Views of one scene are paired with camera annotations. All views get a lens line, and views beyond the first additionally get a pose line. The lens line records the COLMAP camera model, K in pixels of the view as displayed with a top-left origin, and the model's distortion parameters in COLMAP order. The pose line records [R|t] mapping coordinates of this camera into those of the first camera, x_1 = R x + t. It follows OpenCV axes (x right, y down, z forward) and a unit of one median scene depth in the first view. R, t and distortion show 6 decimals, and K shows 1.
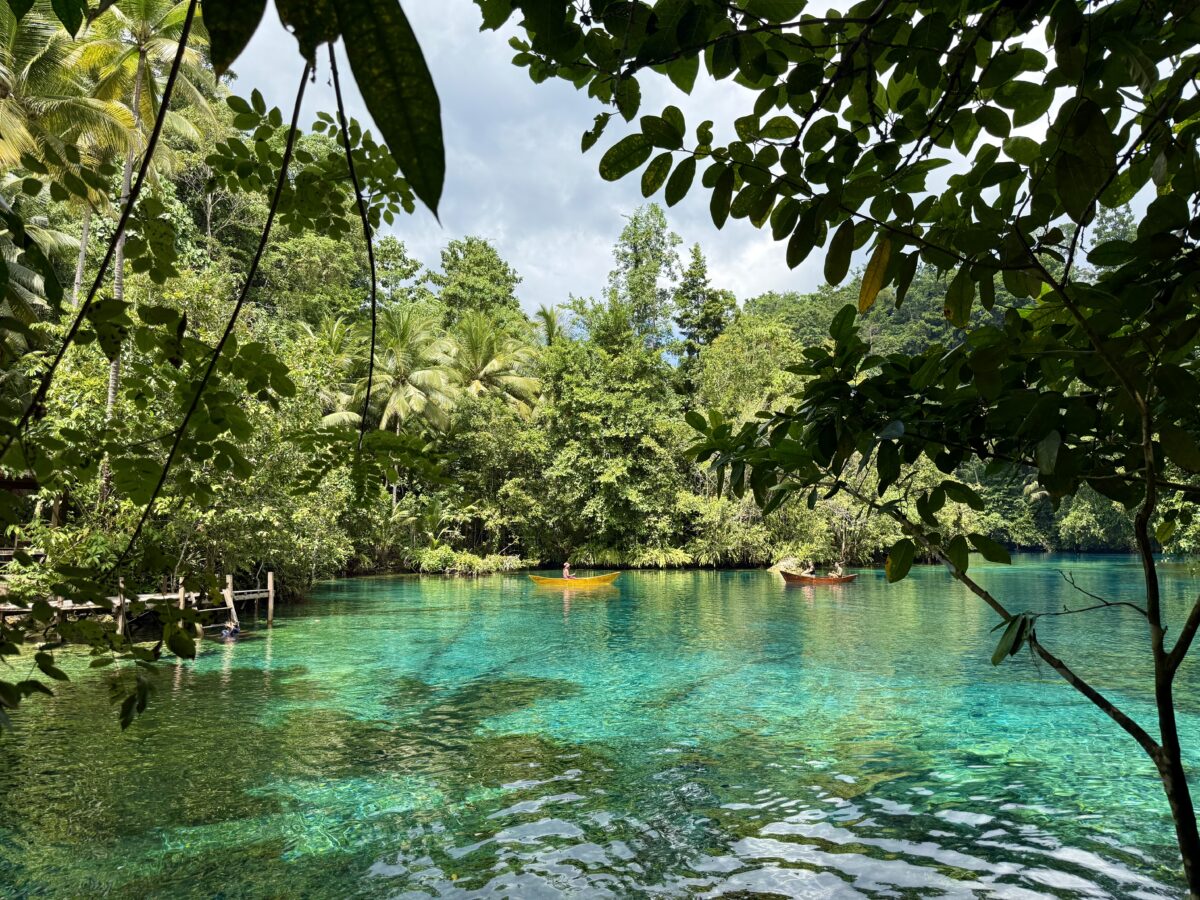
lens RADIAL K [[836.7, 0, 599.6], [0, 836.7, 450.7], [0, 0, 1]] dist [0.065943, -0.000191]
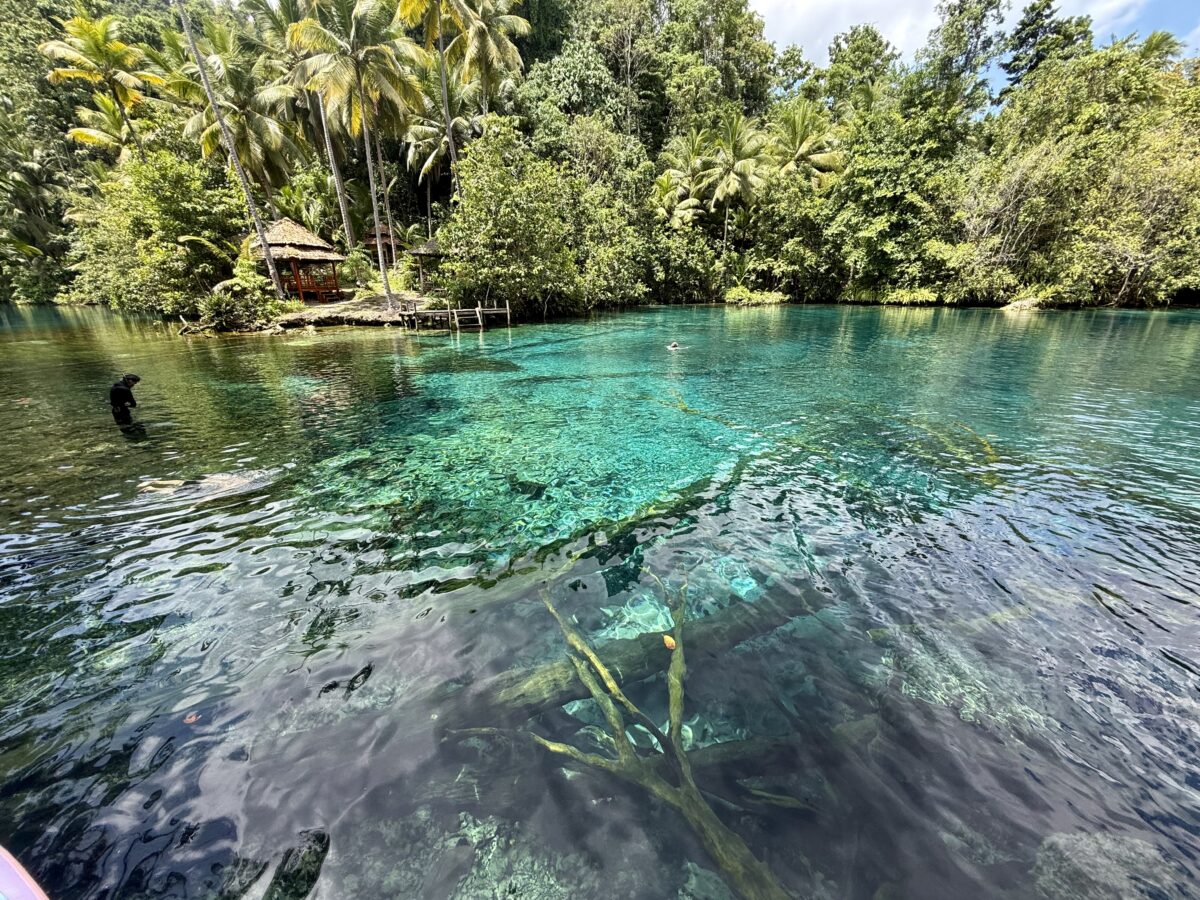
lens RADIAL K [[483.2, 0, 599.1], [0, 483.2, 450.4], [0, 0, 1]] dist [-0.000380, -0.000610]
pose [[0.760596, 0.211029, -0.613971, 0.220875], [0.071493, 0.912721, 0.402280, 0.008860], [0.645277, -0.349867, 0.679125, 0.090857]]
